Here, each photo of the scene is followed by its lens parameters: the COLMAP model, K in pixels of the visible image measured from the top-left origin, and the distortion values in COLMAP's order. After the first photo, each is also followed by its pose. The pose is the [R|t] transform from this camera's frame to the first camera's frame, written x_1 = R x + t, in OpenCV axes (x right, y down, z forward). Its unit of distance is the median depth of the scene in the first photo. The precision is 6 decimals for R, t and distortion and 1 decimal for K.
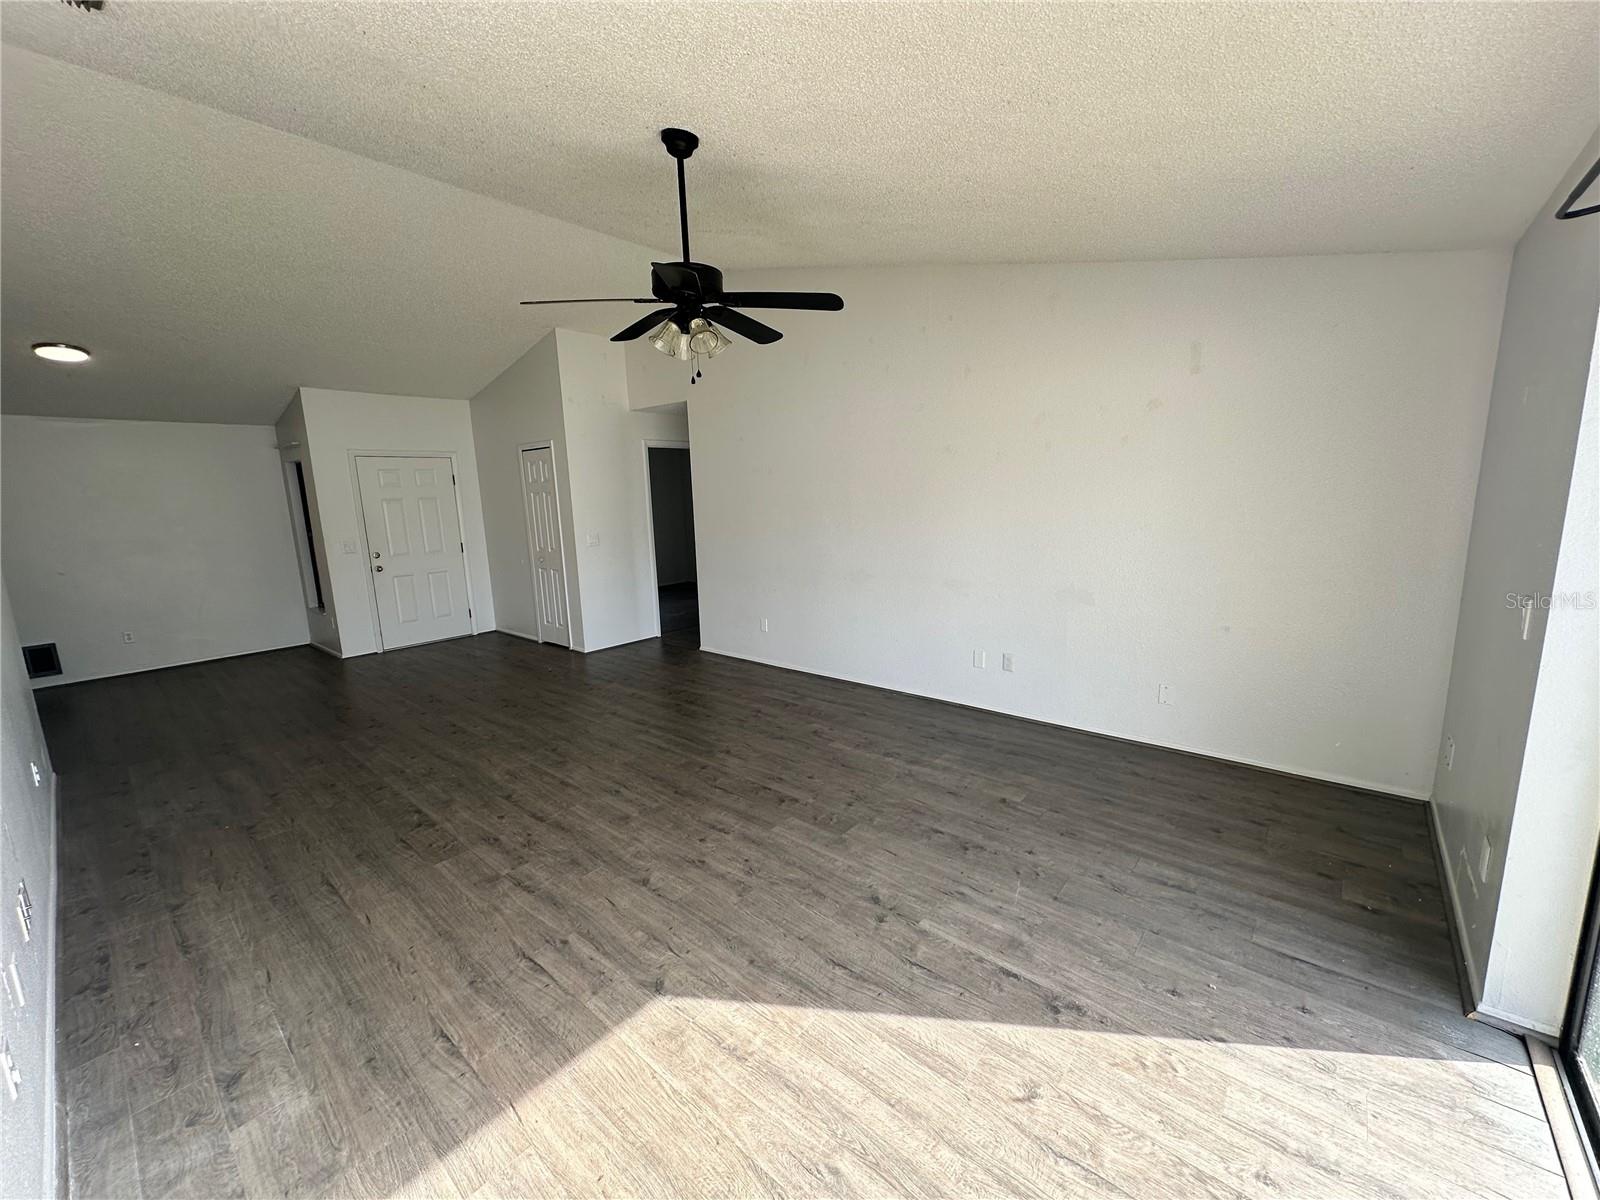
lens RADIAL K [[635.9, 0, 799.7], [0, 635.9, 598.1], [0, 0, 1]] dist [-0.002000, 0.000017]
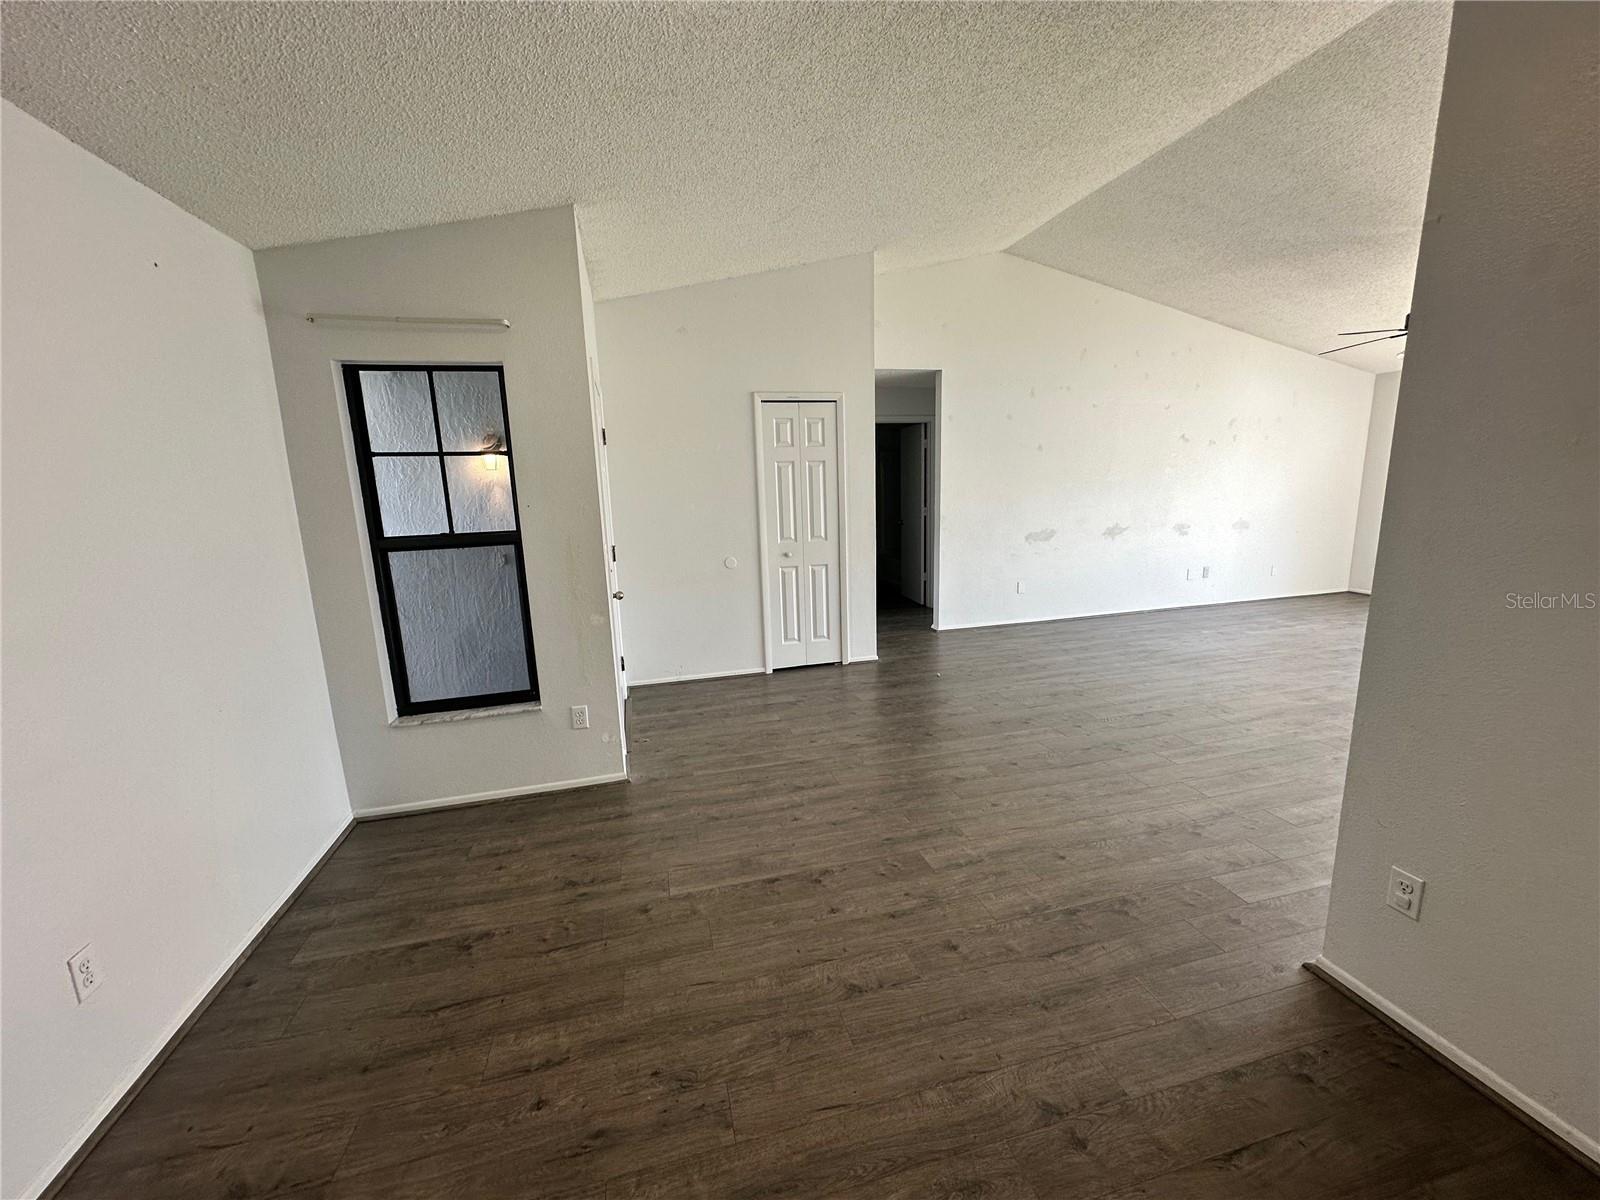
lens RADIAL K [[635.9, 0, 800.4], [0, 635.9, 599.0], [0, 0, 1]] dist [-0.002000, 0.000017]
pose [[0.570406, -0.135196, 0.810160, -2.447460], [0.150330, 0.986883, 0.058845, -0.126238], [-0.807488, 0.088226, 0.583248, 1.400407]]
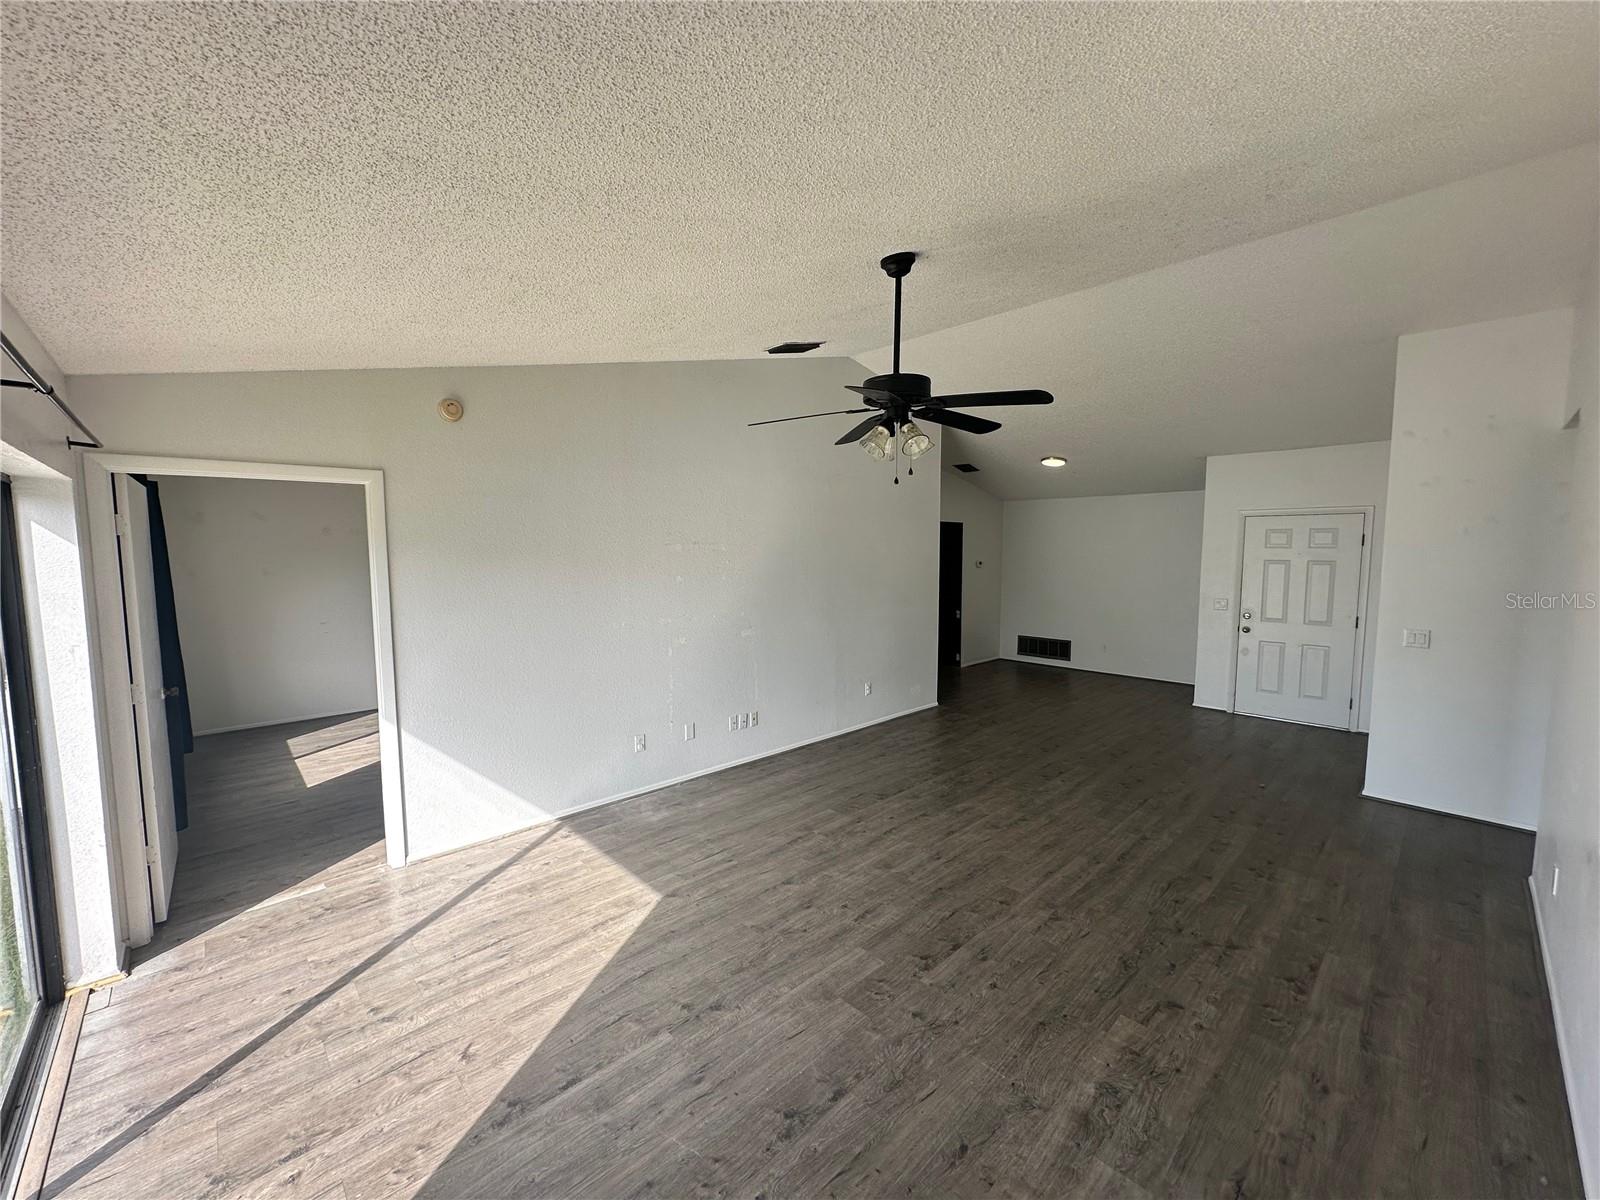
lens RADIAL K [[635.9, 0, 801.9], [0, 635.9, 602.4], [0, 0, 1]] dist [-0.002000, 0.000017]
pose [[-0.097459, 0.120795, -0.987882, 0.895023], [-0.163053, 0.977257, 0.135581, -0.266586], [0.981792, 0.174291, -0.075546, 0.971375]]
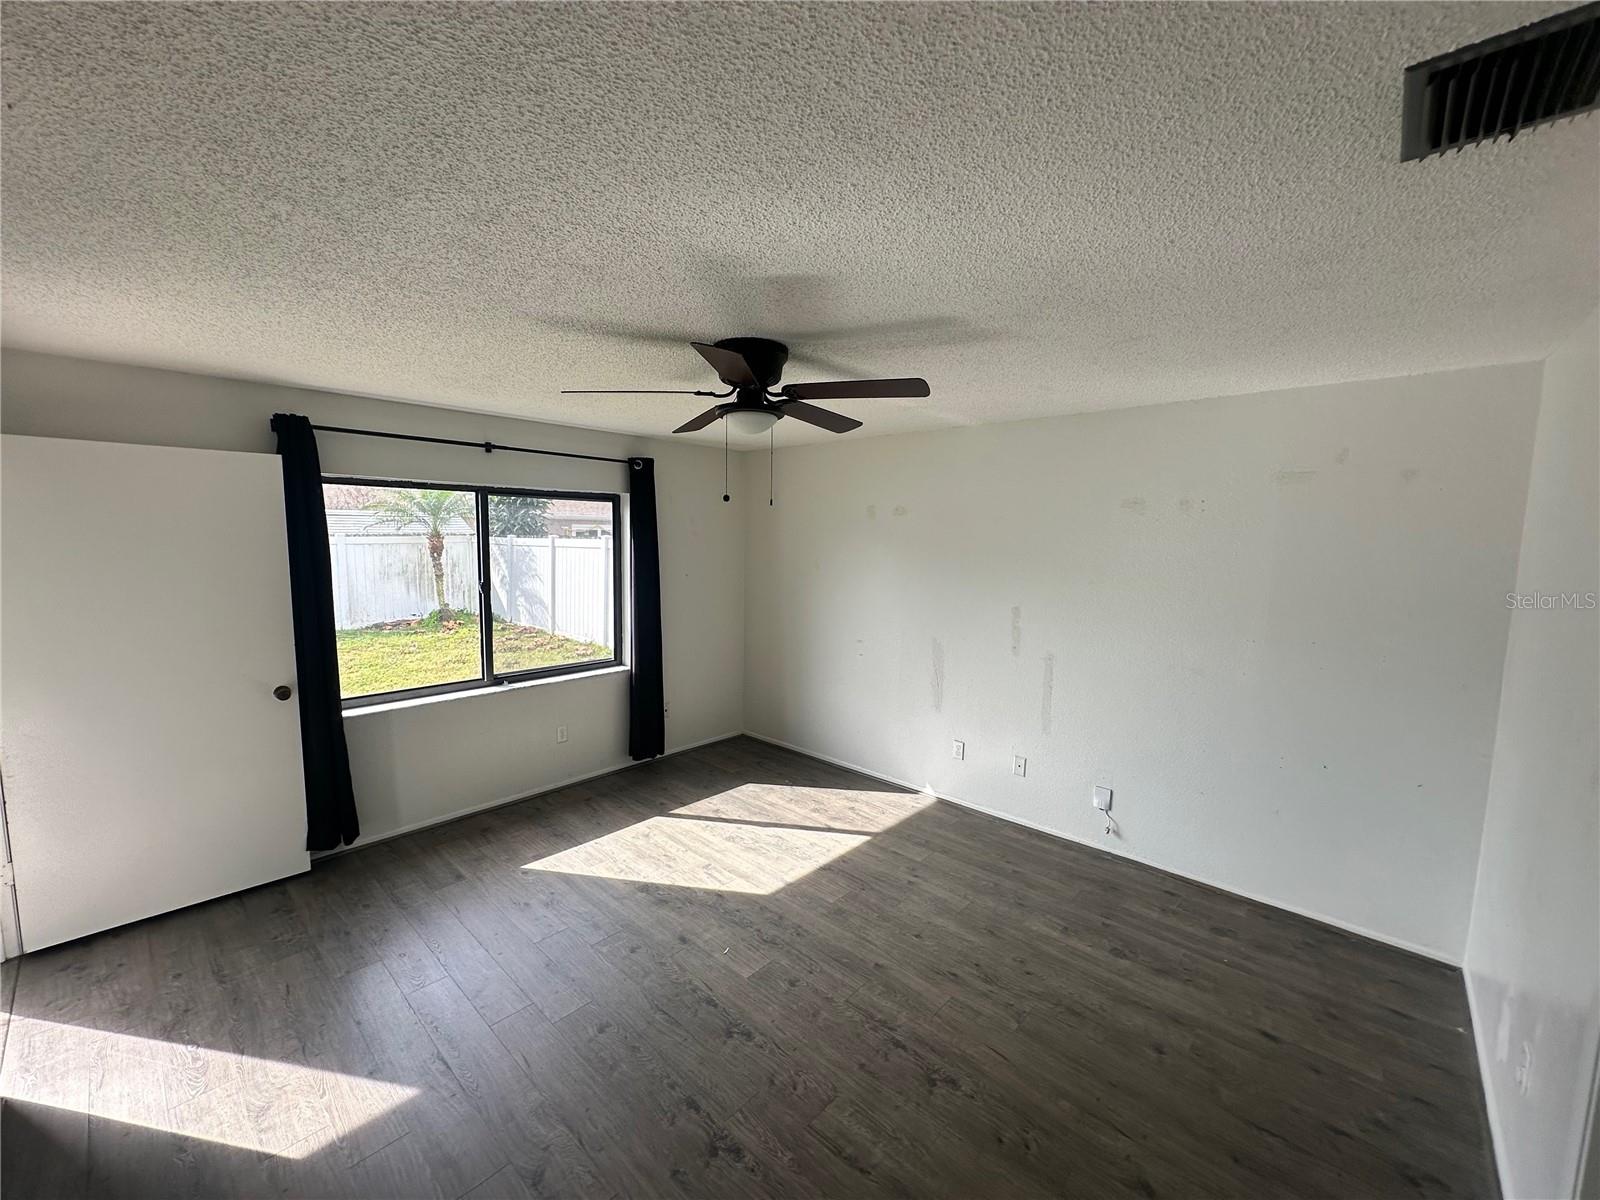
lens RADIAL K [[635.9, 0, 798.3], [0, 635.9, 598.7], [0, 0, 1]] dist [-0.002000, 0.000017]
pose [[-0.998903, 0.017131, 0.043586, -1.178411], [0.028037, 0.964239, 0.263546, -0.118070], [-0.037513, 0.264478, -0.963662, 0.623268]]
